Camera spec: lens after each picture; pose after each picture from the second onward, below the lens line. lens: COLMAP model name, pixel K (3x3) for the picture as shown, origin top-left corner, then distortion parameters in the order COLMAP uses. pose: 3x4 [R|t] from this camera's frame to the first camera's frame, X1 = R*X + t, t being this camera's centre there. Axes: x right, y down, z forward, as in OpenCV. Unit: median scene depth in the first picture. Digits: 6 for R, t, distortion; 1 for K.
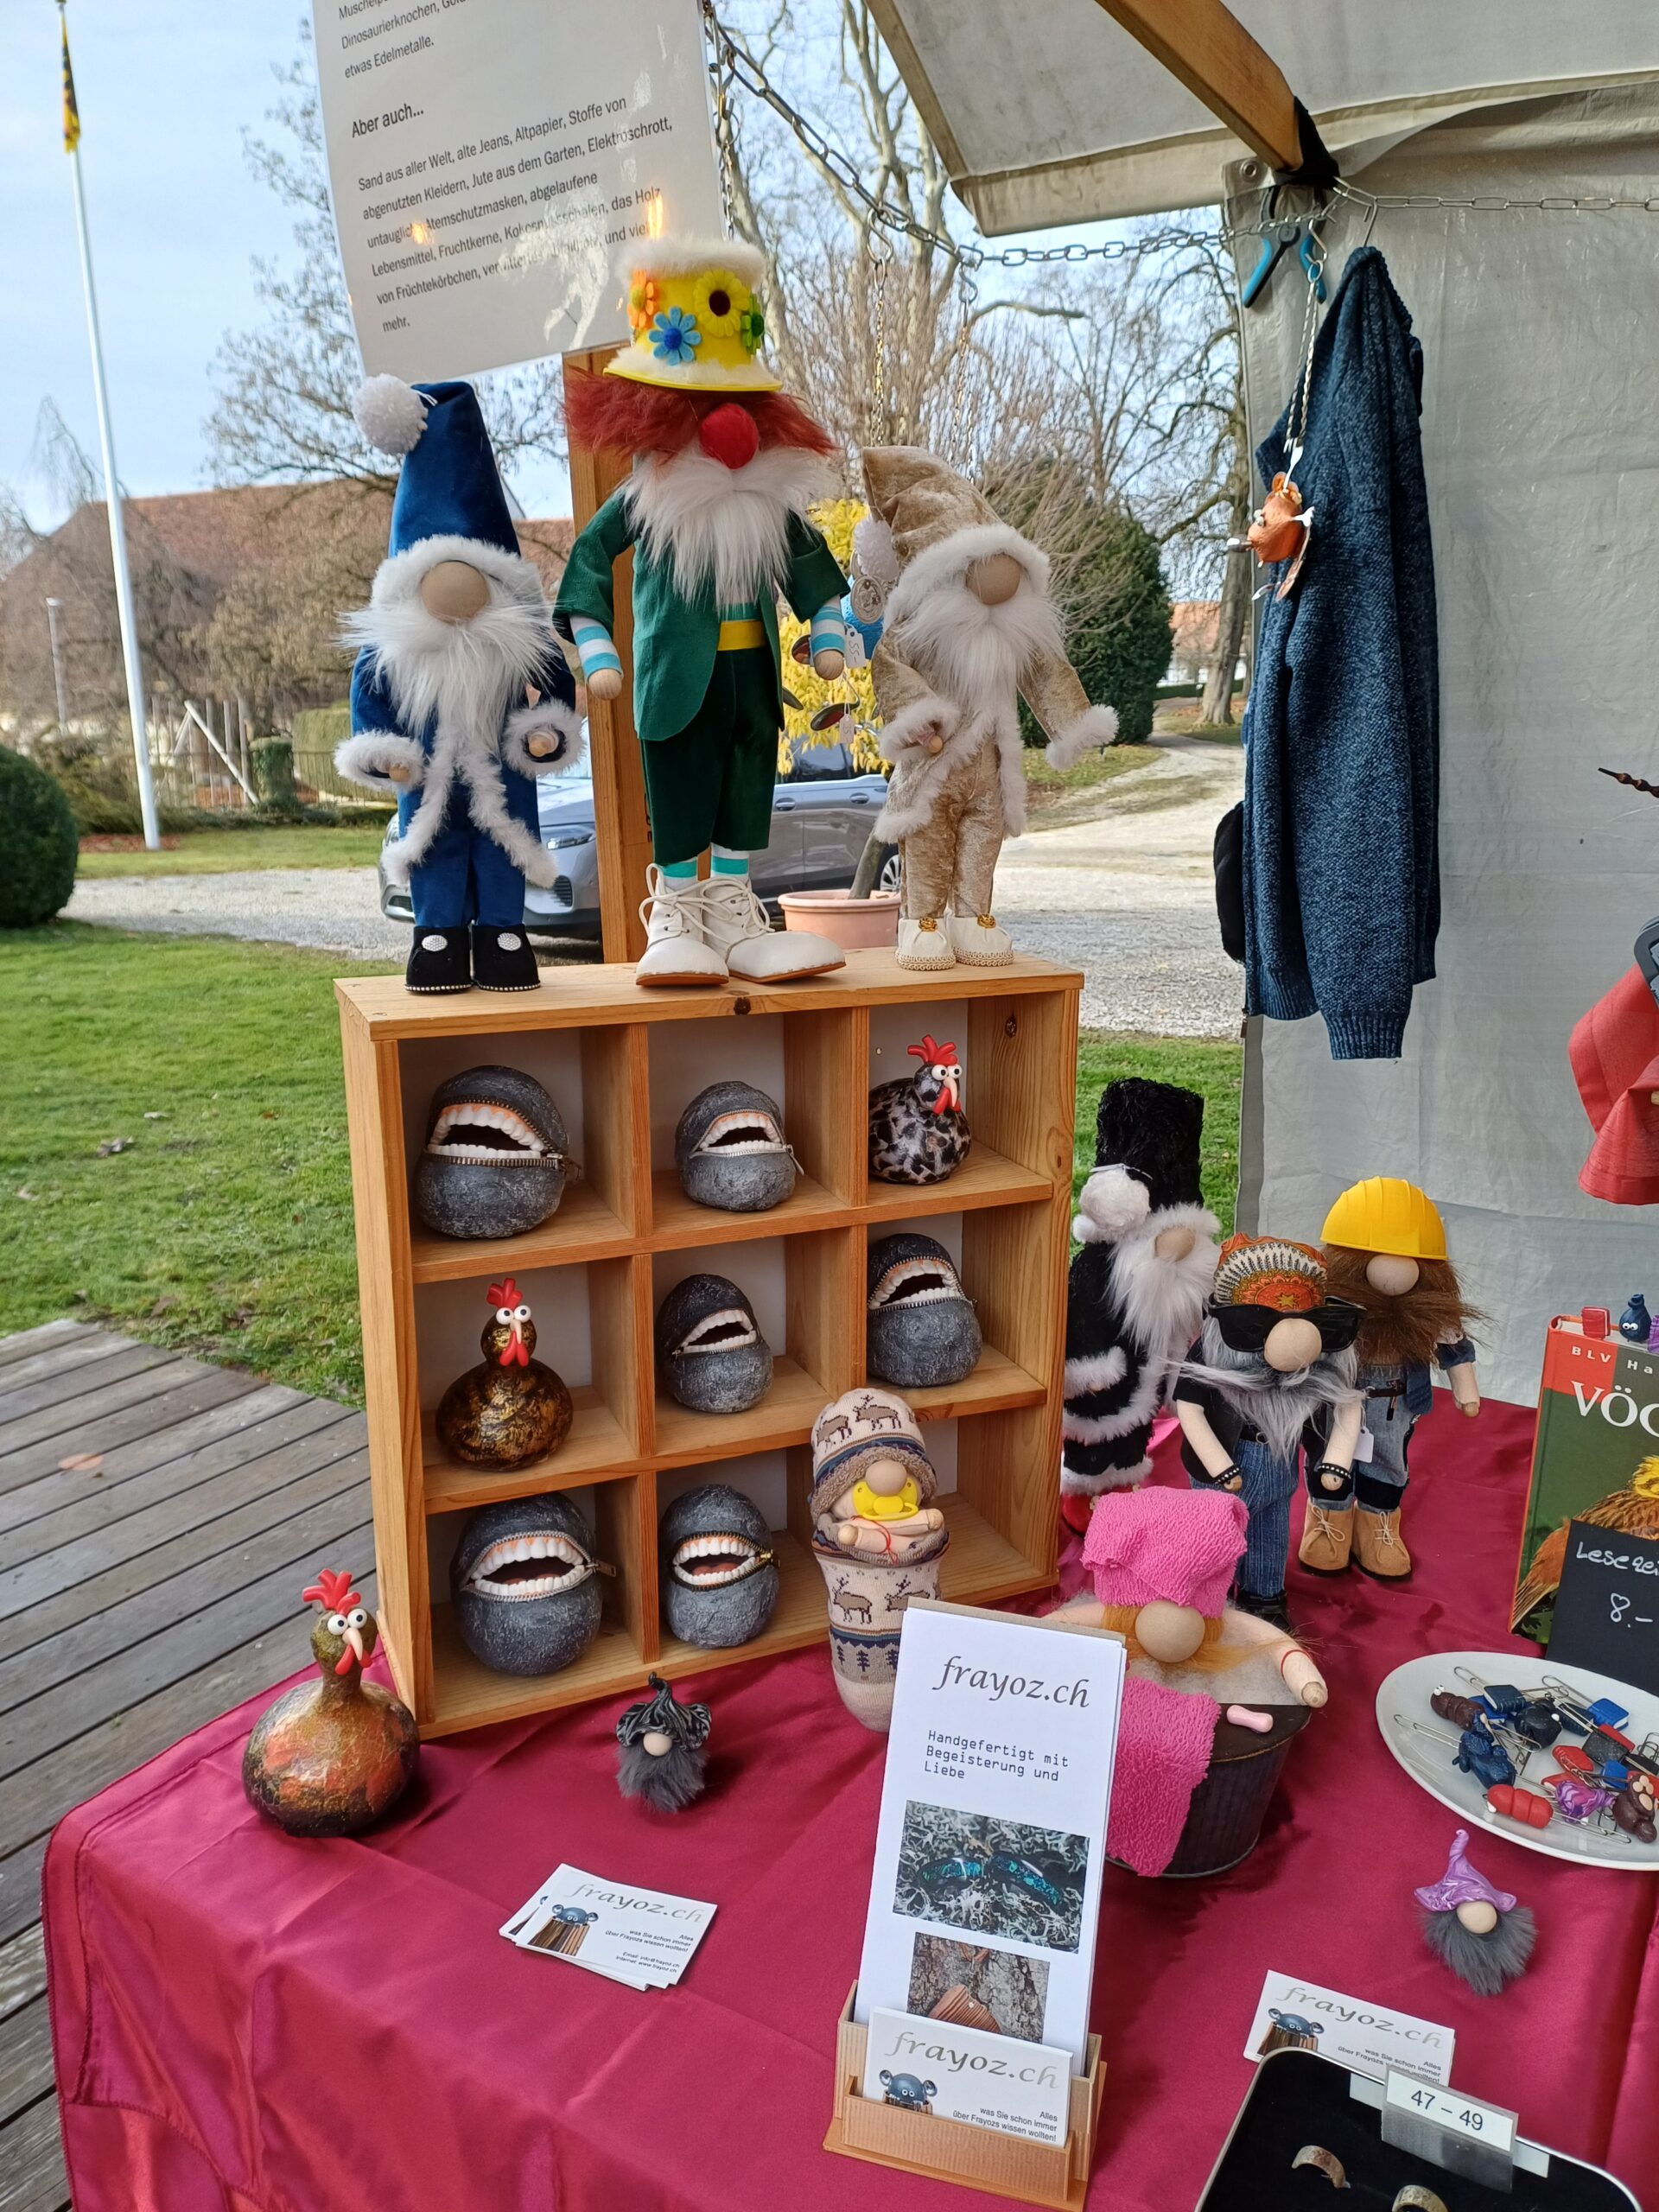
lens RADIAL K [[1592.4, 0, 835.9], [0, 1592.4, 1111.9], [0, 0, 1]] dist [0.052857, -0.014414]
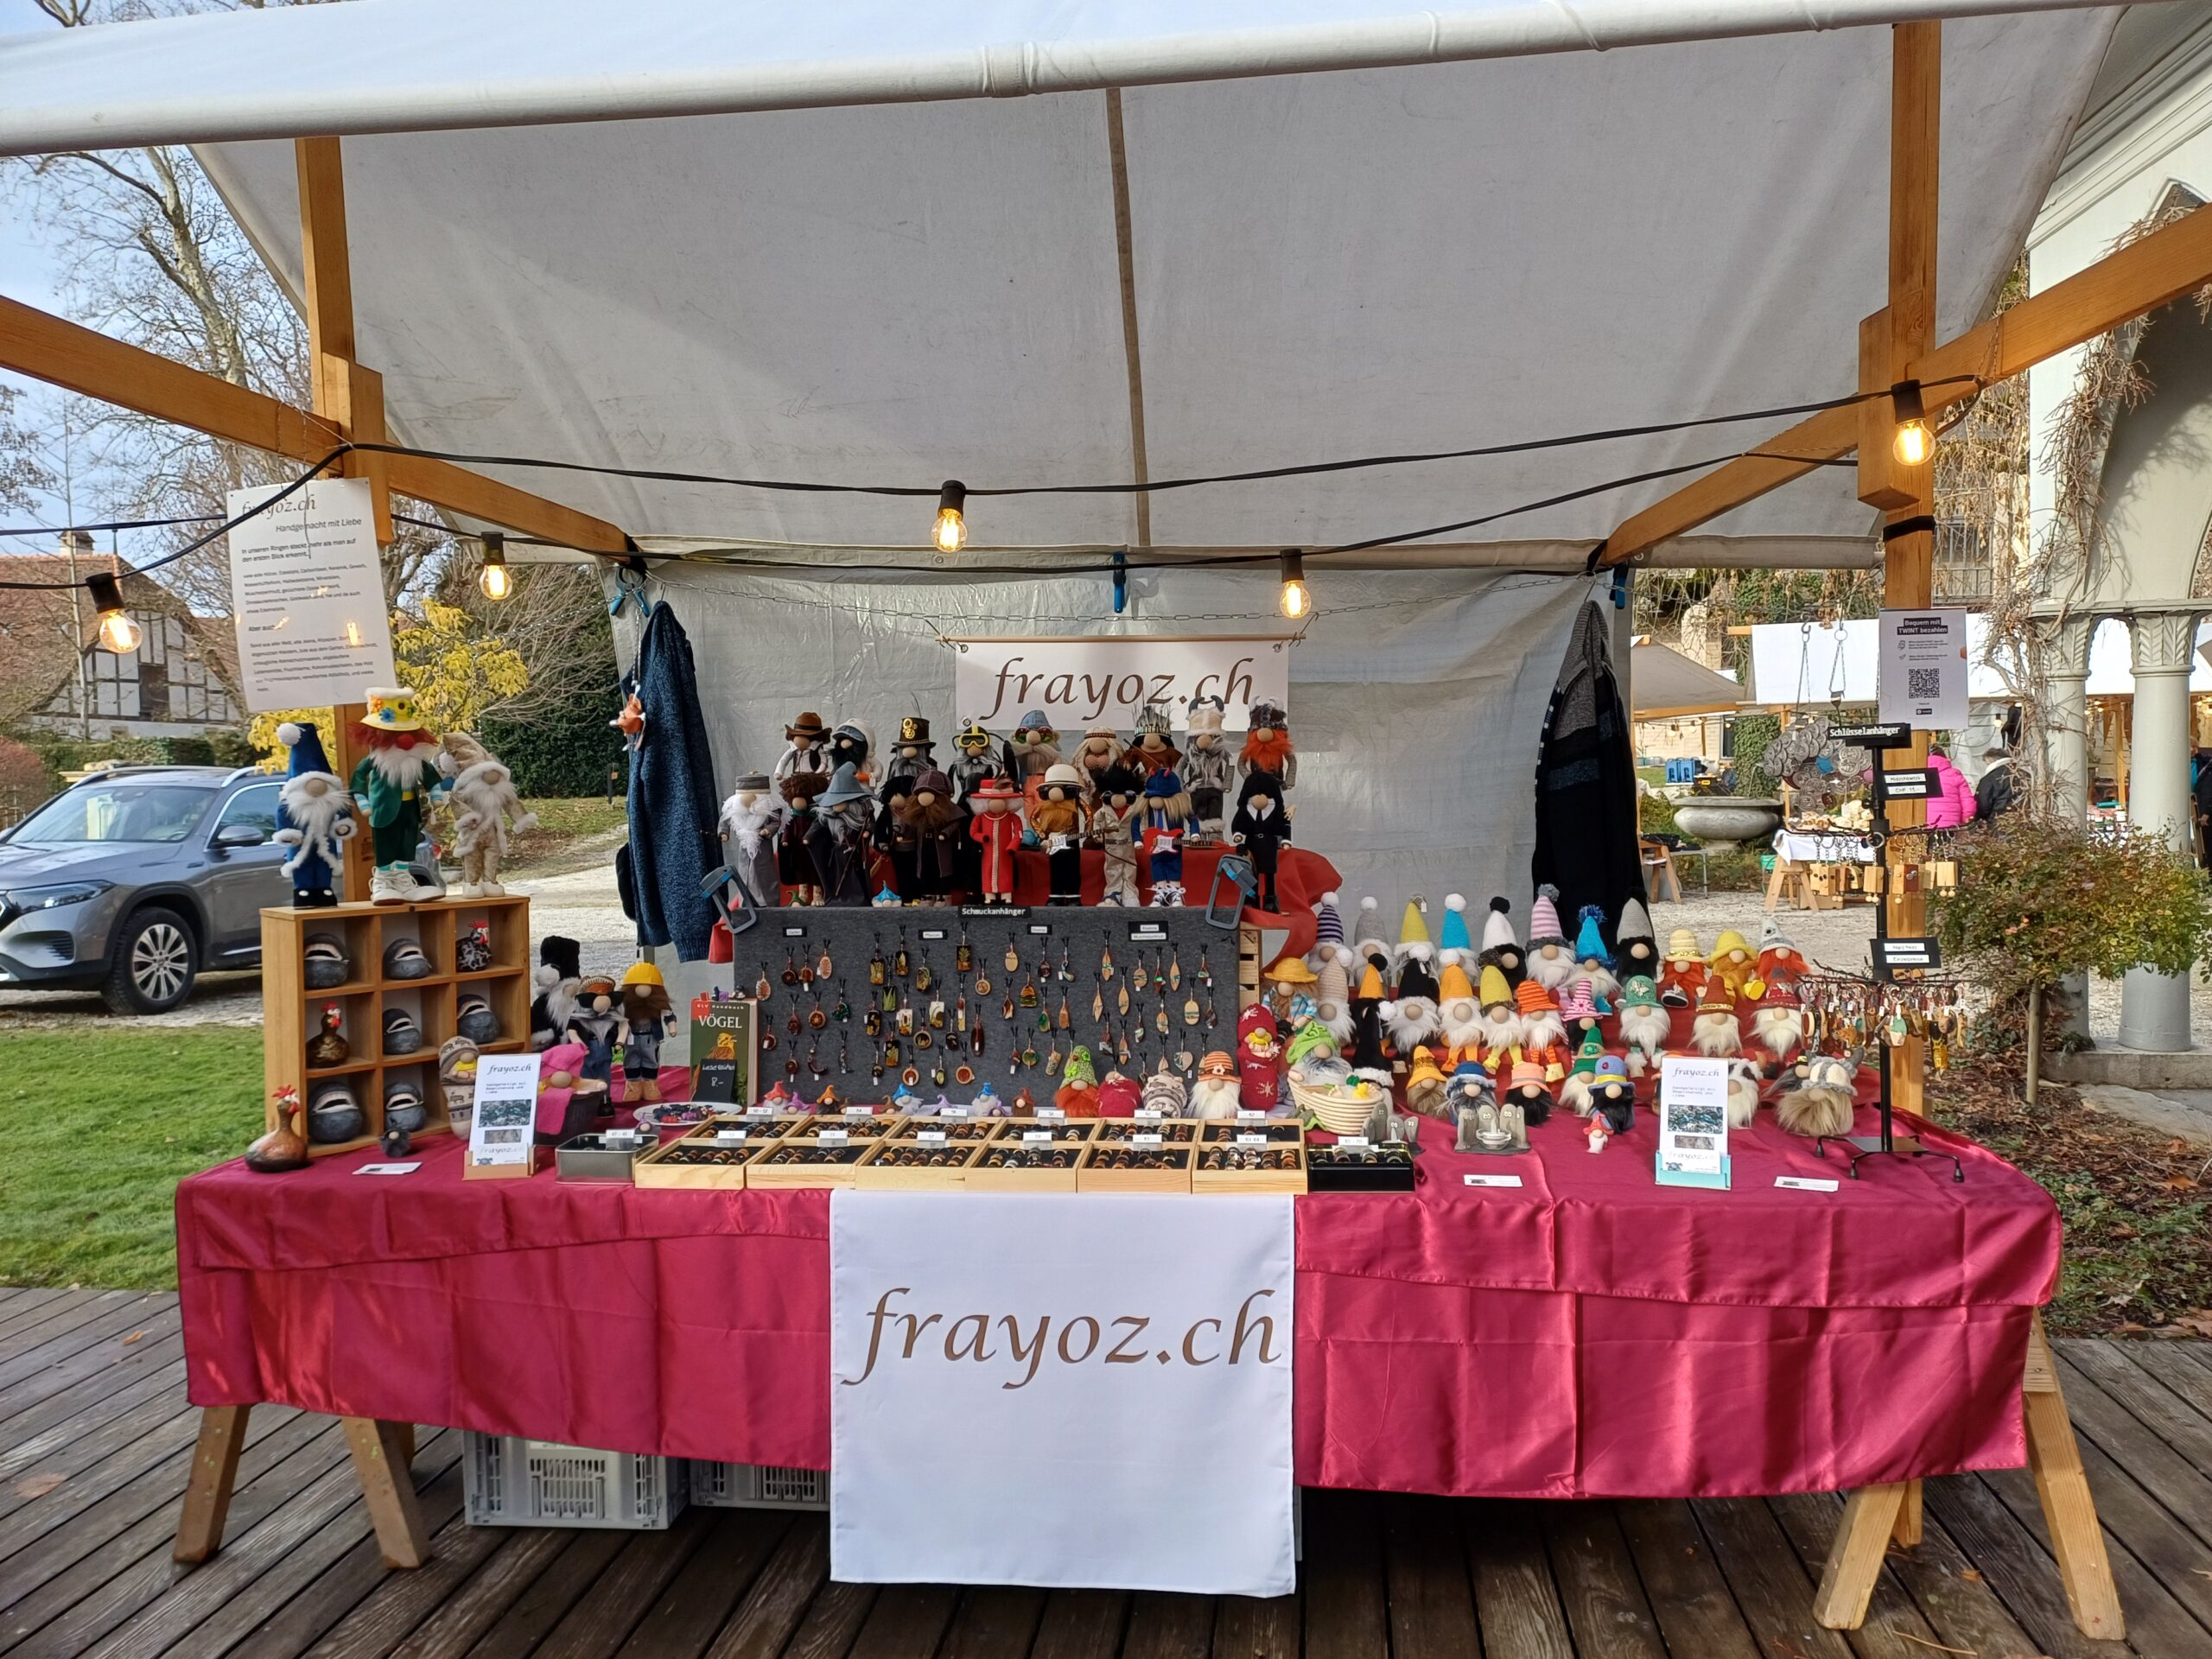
lens RADIAL K [[1592.4, 0, 1123.2], [0, 1592.4, 829.9], [0, 0, 1]] dist [0.052857, -0.014414]
pose [[0.893265, -0.026846, 0.448729, -0.215584], [0.115742, 0.978296, -0.171874, 0.470015], [-0.434375, 0.205466, 0.876985, -2.336088]]
